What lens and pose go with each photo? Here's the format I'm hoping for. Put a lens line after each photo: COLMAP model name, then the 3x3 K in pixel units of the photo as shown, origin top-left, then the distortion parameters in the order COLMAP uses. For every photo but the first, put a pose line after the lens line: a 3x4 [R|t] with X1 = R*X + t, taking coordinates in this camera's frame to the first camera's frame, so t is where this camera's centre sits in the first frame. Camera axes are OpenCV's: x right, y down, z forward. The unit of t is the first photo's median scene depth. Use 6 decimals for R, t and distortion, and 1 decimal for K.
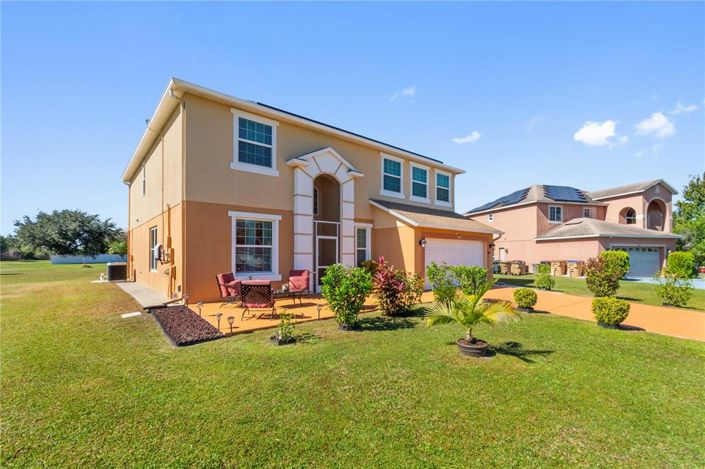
lens RADIAL K [[316.9, 0, 340.1], [0, 316.9, 256.2], [0, 0, 1]] dist [0.003098, -0.001225]
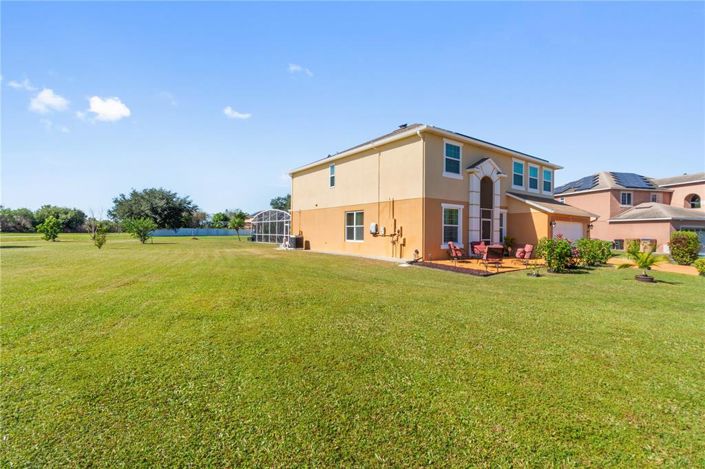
lens RADIAL K [[316.9, 0, 353.0], [0, 316.9, 230.0], [0, 0, 1]] dist [0.003098, -0.001225]
pose [[0.998339, 0.012419, -0.056253, -0.382011], [-0.012895, 0.999884, -0.008111, 0.004869], [0.056146, 0.008823, 0.998384, -0.324884]]
